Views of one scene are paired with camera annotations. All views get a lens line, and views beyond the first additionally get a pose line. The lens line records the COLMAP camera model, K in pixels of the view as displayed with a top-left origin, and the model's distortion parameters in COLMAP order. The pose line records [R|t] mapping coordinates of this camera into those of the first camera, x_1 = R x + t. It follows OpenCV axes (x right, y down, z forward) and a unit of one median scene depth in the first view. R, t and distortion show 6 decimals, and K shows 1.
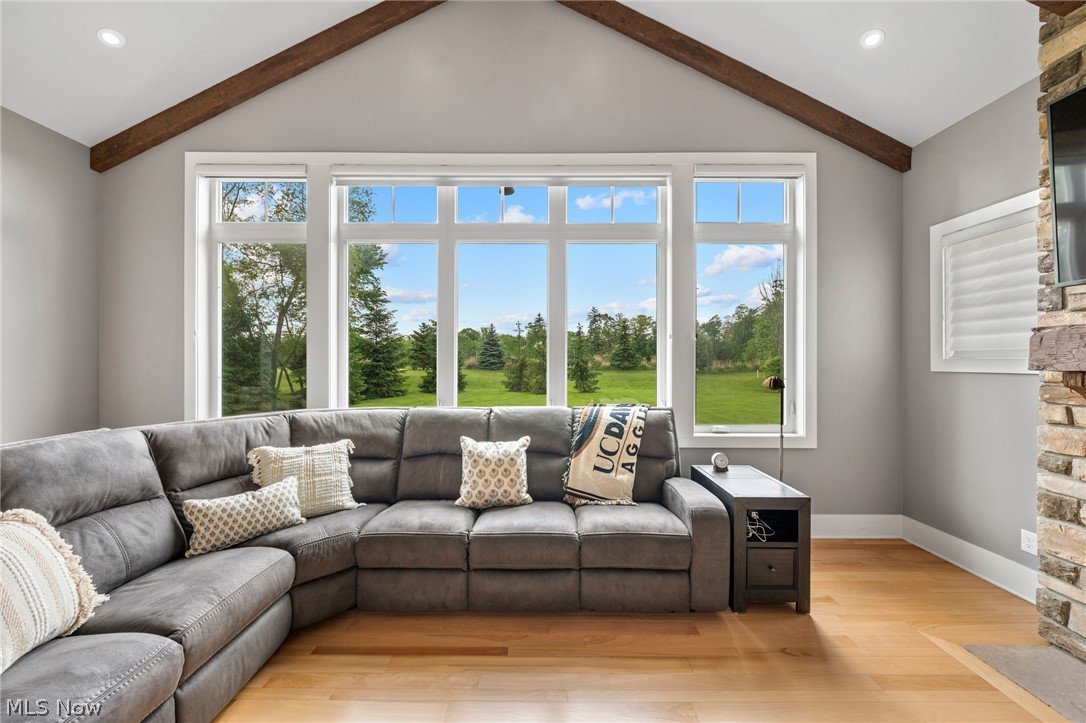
lens RADIAL K [[392.6, 0, 542.8], [0, 392.6, 362.0], [0, 0, 1]] dist [-0.001032, 0.000016]
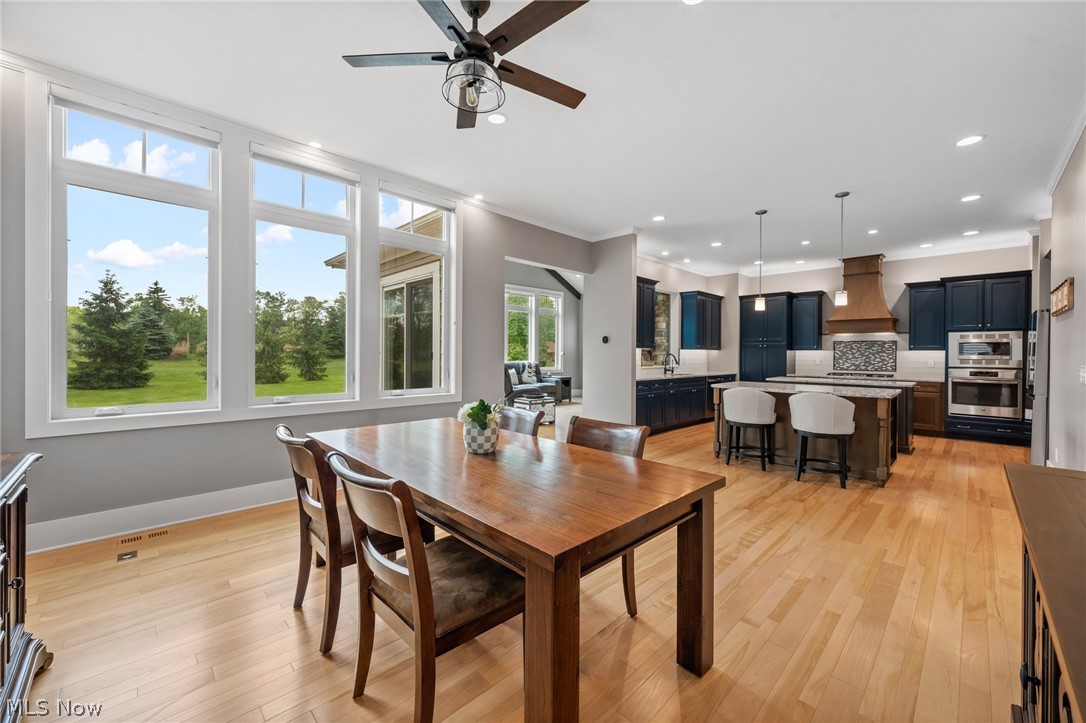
lens RADIAL K [[415.9, 0, 544.4], [0, 415.9, 355.4], [0, 0, 1]] dist [0.001015, -0.001285]
pose [[0.714117, -0.001502, 0.700025, -2.432253], [-0.005281, 0.999958, 0.007533, 0.035720], [-0.700006, -0.009076, 0.714079, -1.872925]]
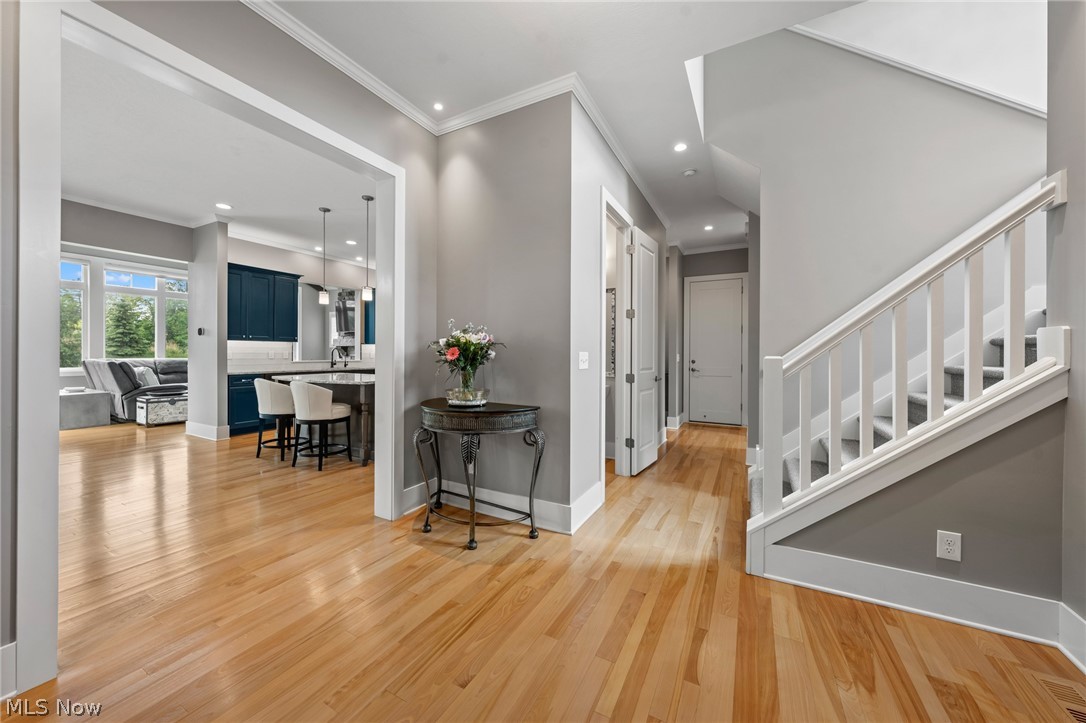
lens RADIAL K [[392.6, 0, 545.8], [0, 392.6, 355.3], [0, 0, 1]] dist [-0.001032, 0.000016]
pose [[0.476454, -0.005286, 0.879183, -1.569046], [-0.004544, 0.999954, 0.008475, 0.061266], [-0.879188, -0.008033, 0.476408, -3.004345]]
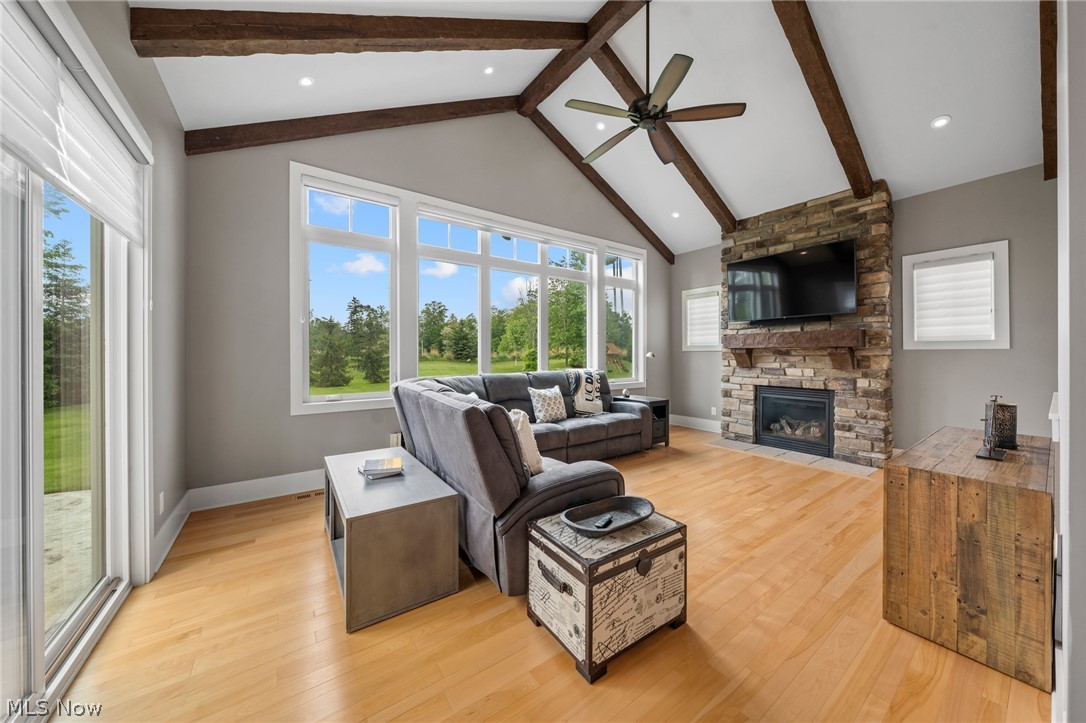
lens RADIAL K [[368.5, 0, 545.3], [0, 368.5, 355.0], [0, 0, 1]] dist [-0.001901, 0.000349]
pose [[0.812211, -0.004831, 0.583344, -1.049268], [0.003679, 0.999988, 0.003158, 0.038900], [-0.583352, -0.000419, 0.812219, -0.357132]]
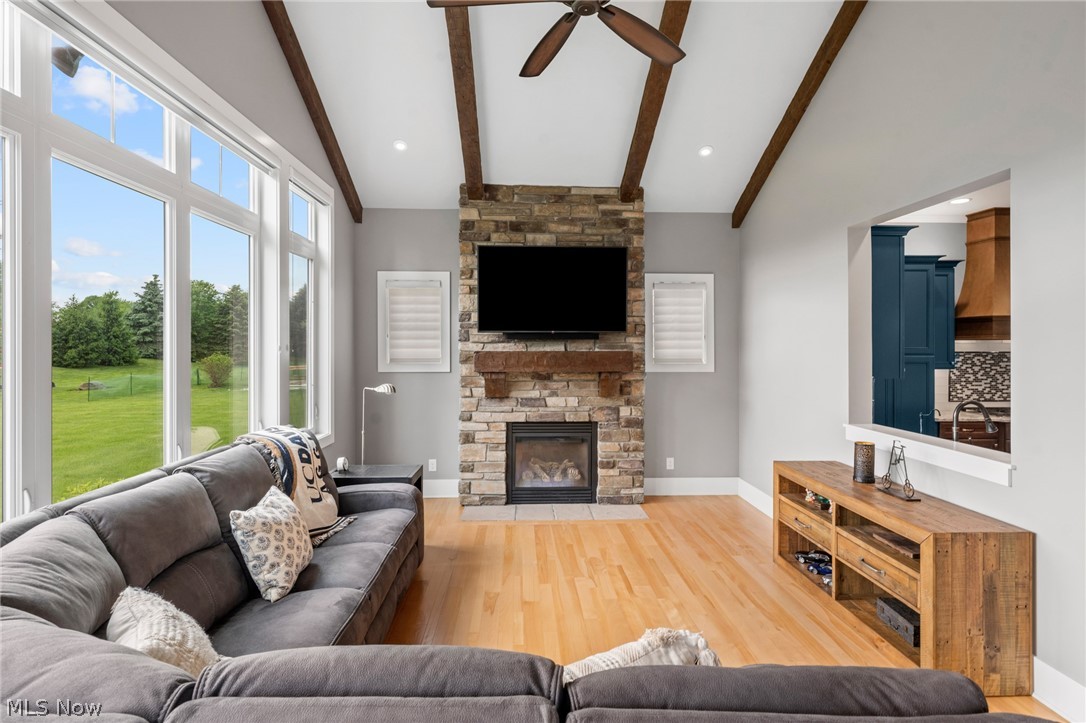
lens RADIAL K [[546.4, 0, 524.6], [0, 546.4, 345.8], [0, 0, 1]] dist [0.004688, -0.003895]
pose [[-0.045046, -0.007963, 0.998953, -1.072752], [-0.000533, 0.999968, 0.007947, -0.091799], [-0.998985, -0.000174, -0.045049, 0.570703]]
